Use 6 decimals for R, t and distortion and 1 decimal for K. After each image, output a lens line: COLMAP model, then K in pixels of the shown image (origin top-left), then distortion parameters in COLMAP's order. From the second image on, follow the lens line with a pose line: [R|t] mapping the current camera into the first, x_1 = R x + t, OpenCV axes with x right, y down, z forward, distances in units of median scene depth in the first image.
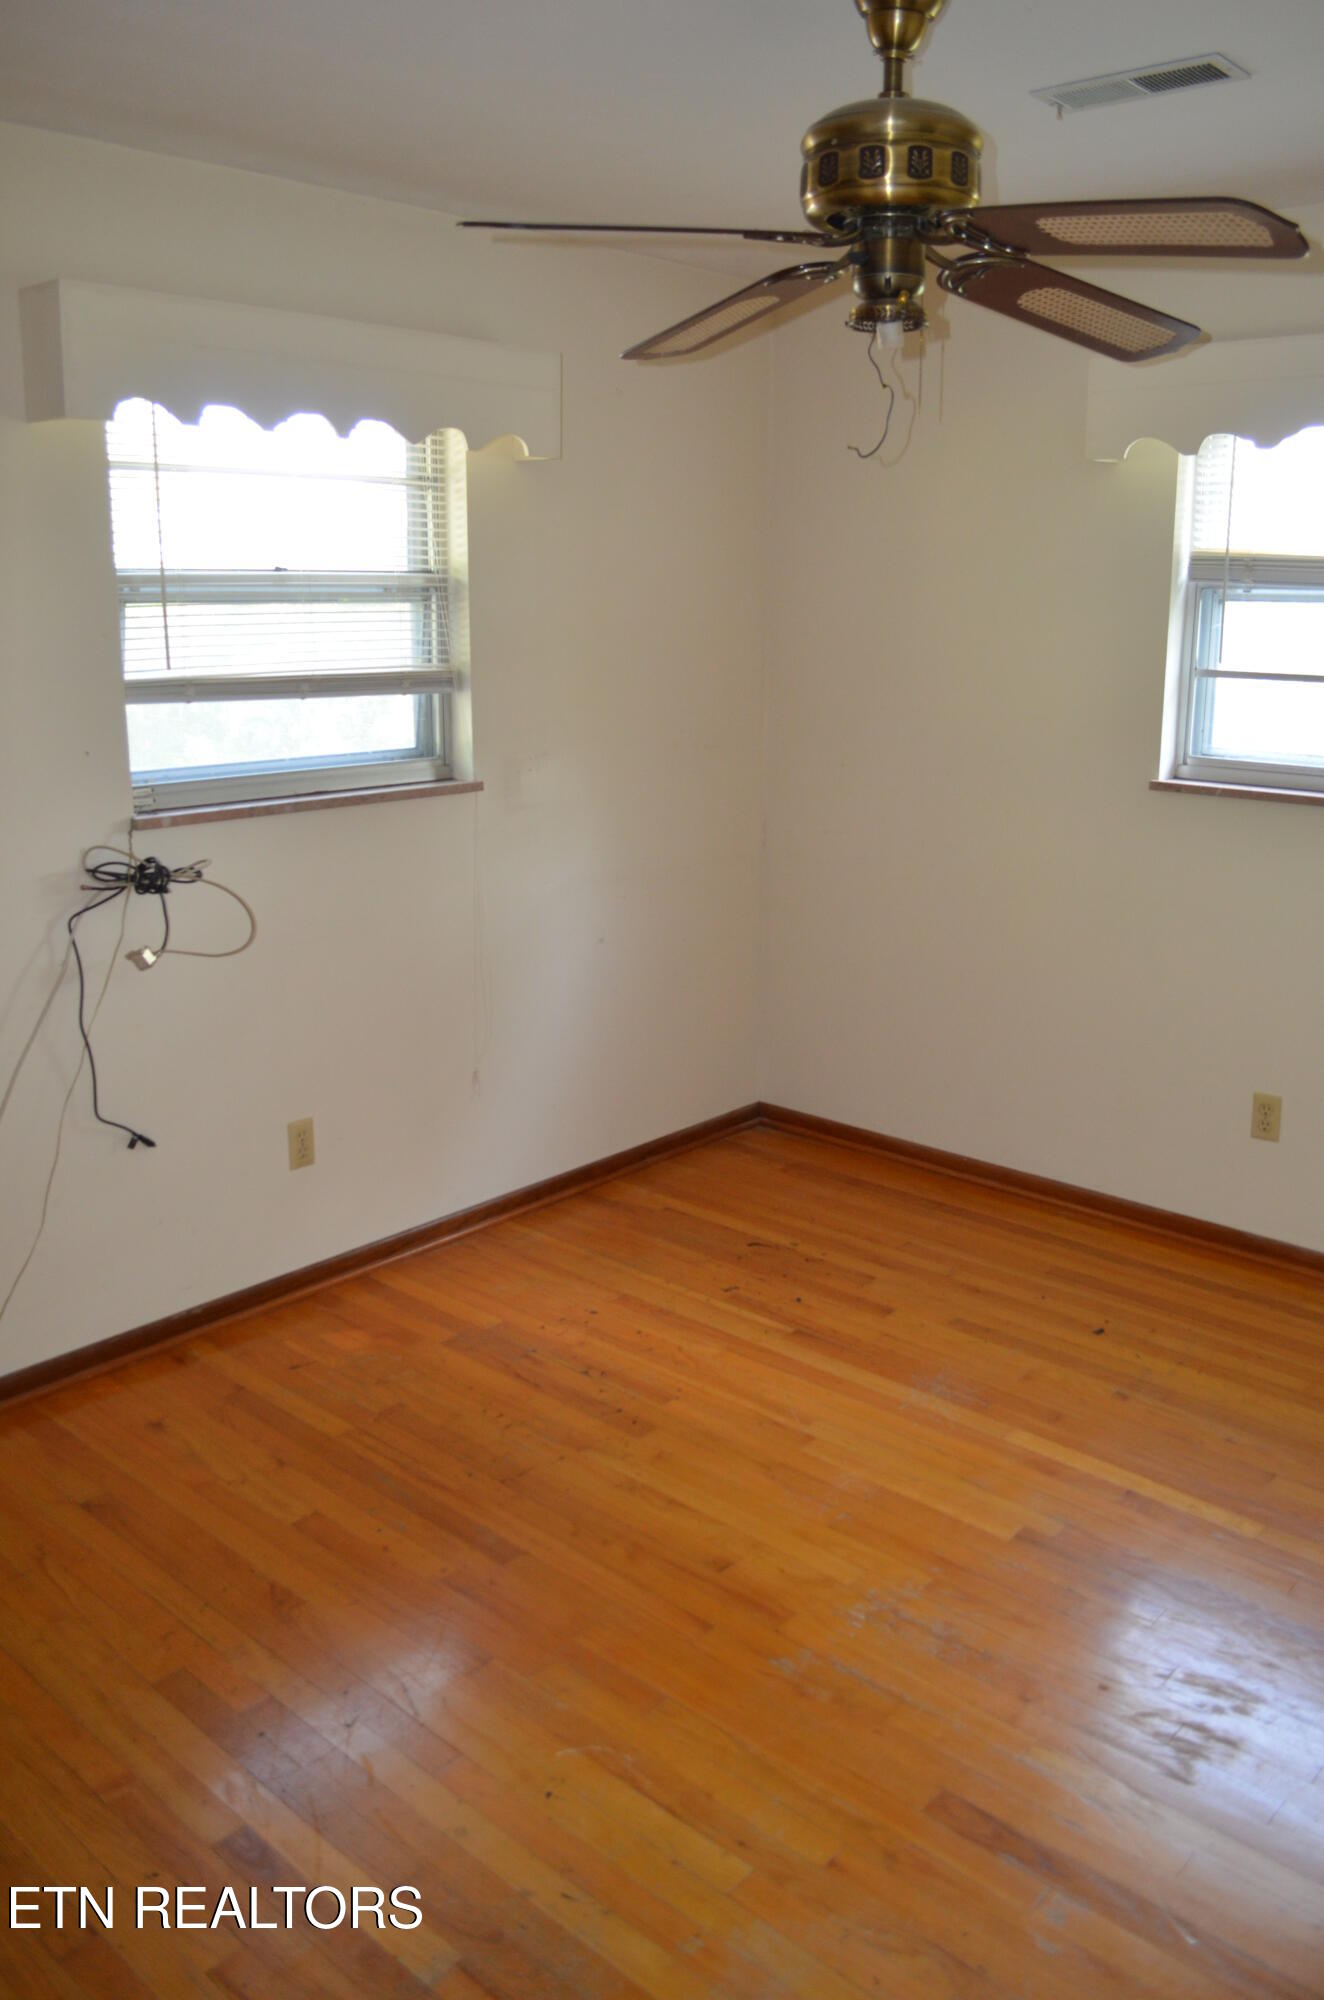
lens RADIAL K [[1564.0, 0, 661.3], [0, 1564.0, 959.8], [0, 0, 1]] dist [-0.084434, 0.008626]
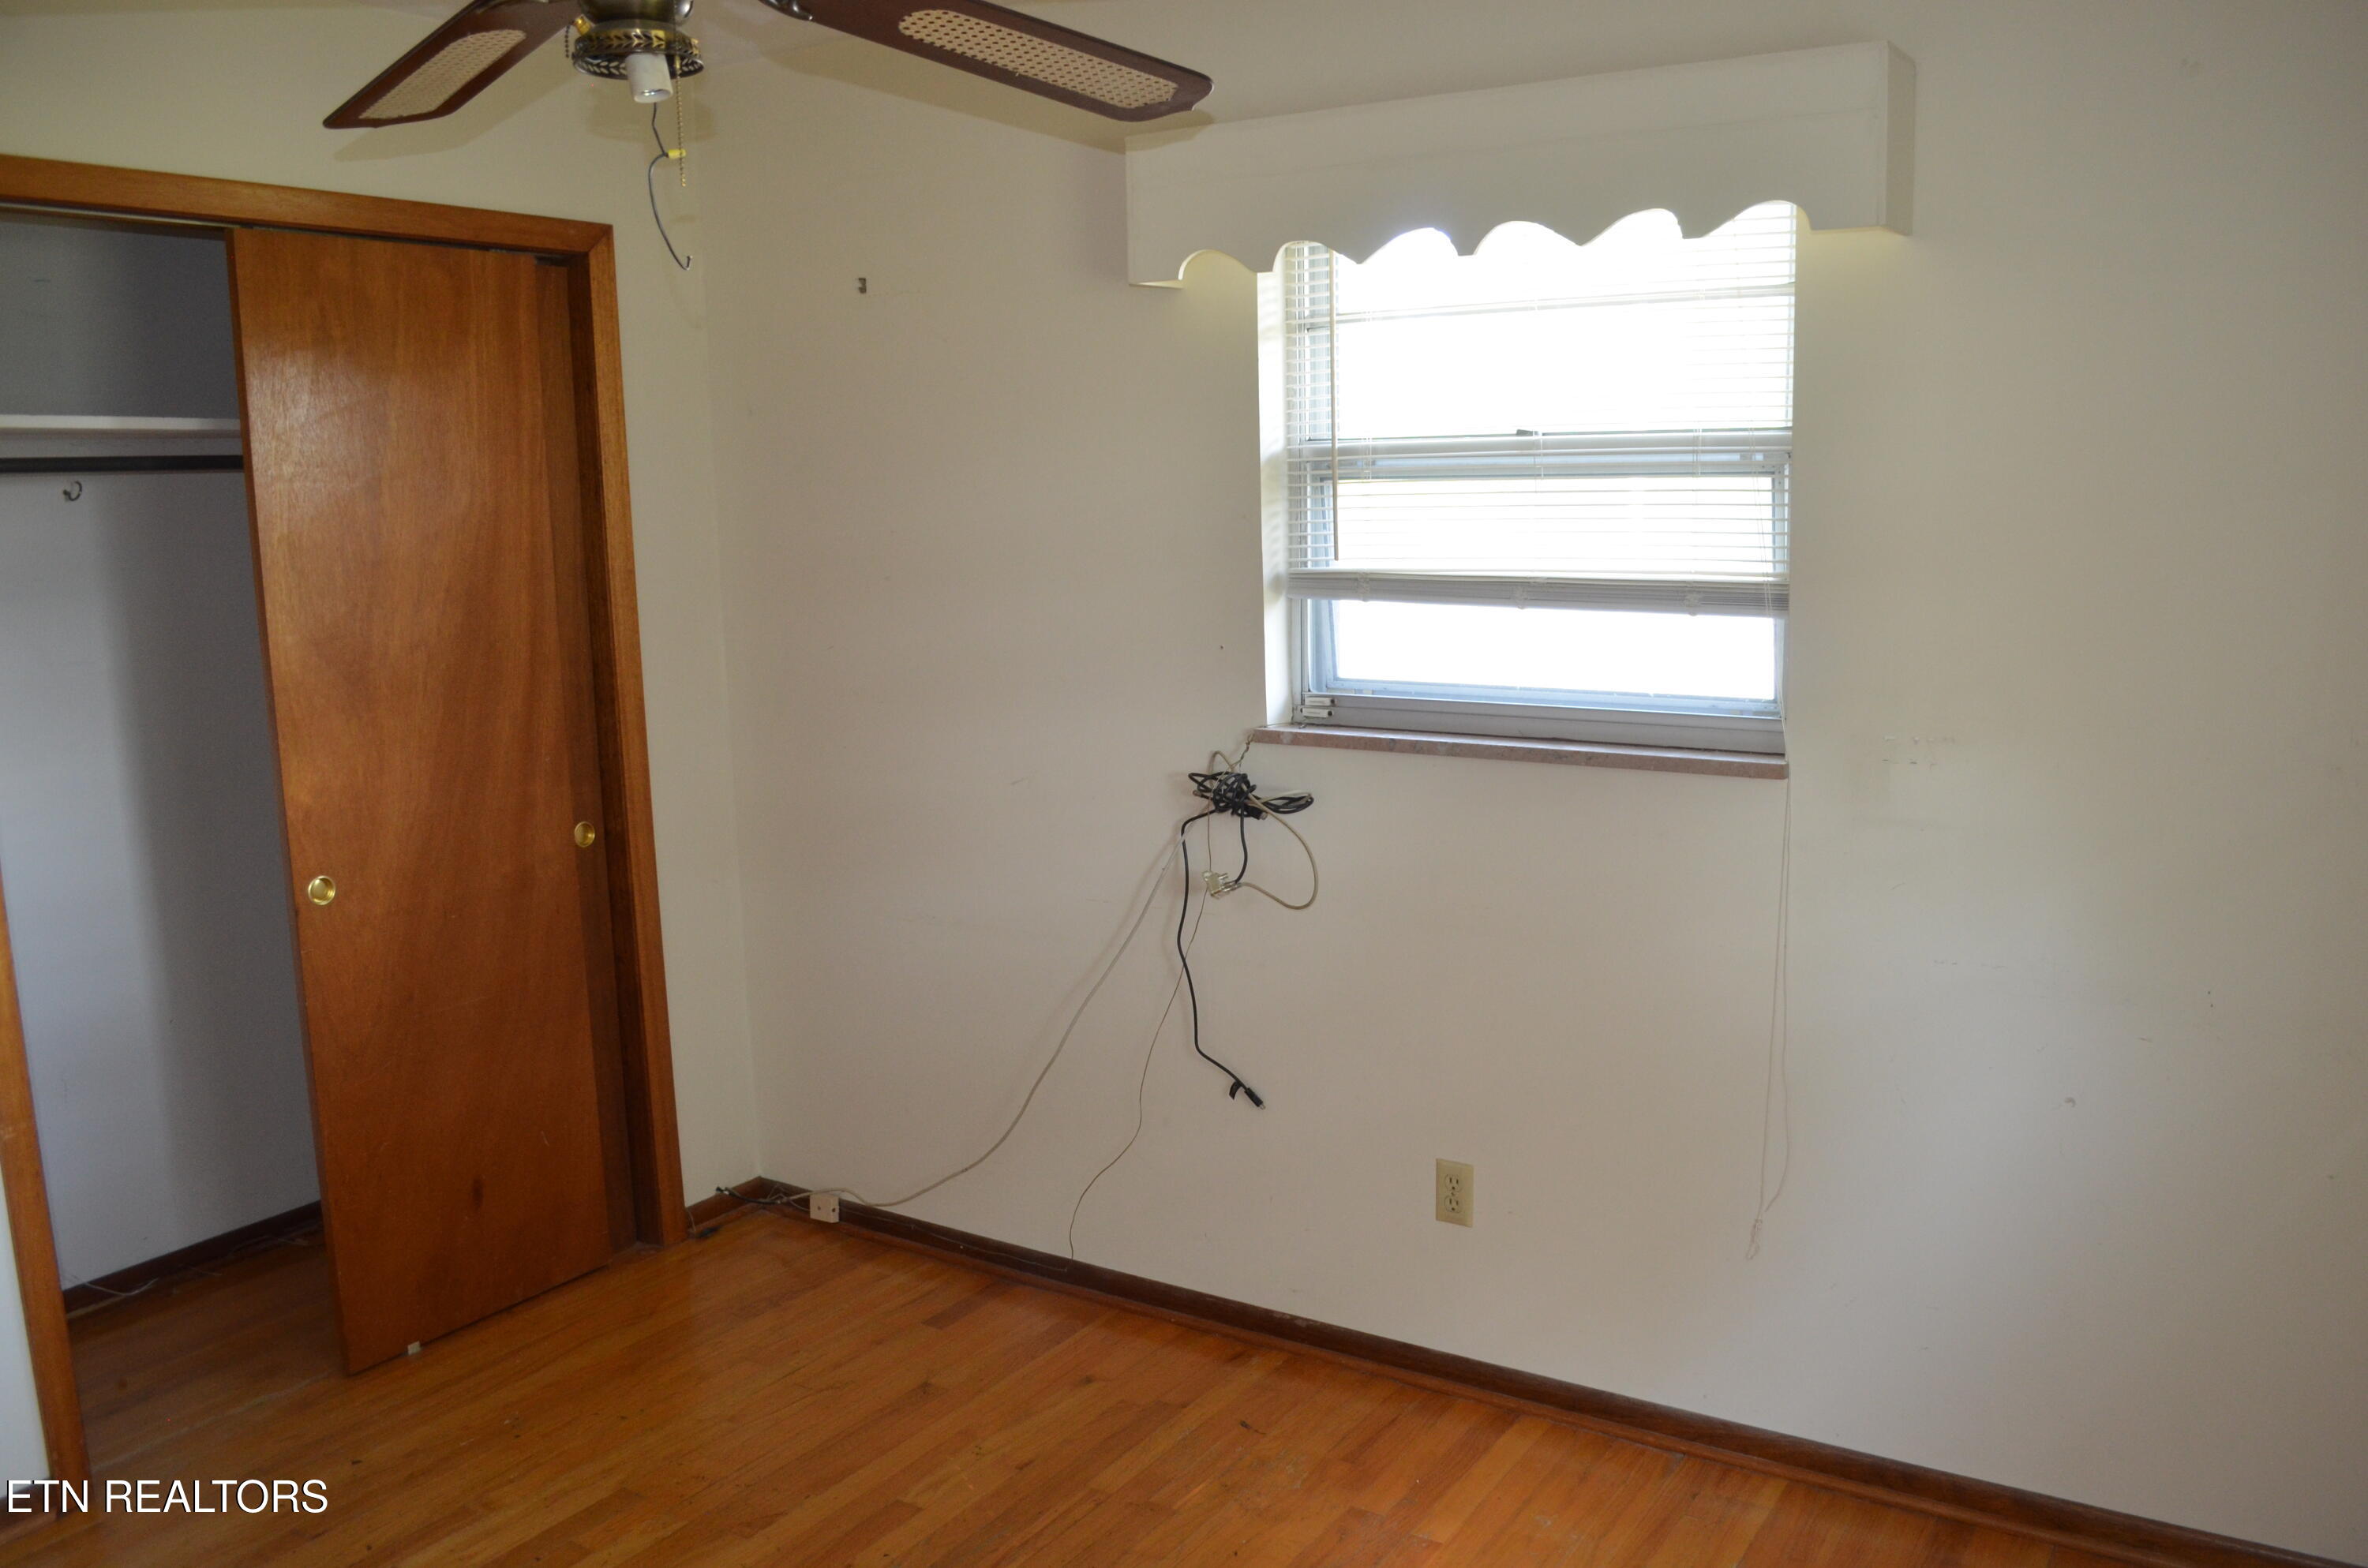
lens RADIAL K [[1851.6, 0, 1235.6], [0, 1851.6, 791.0], [0, 0, 1]] dist [-0.084434, 0.008626]
pose [[0.190364, 0.158602, -0.968817, 0.605692], [-0.203962, 0.971719, 0.119000, -0.161350], [0.960292, 0.174948, 0.217329, 0.700794]]
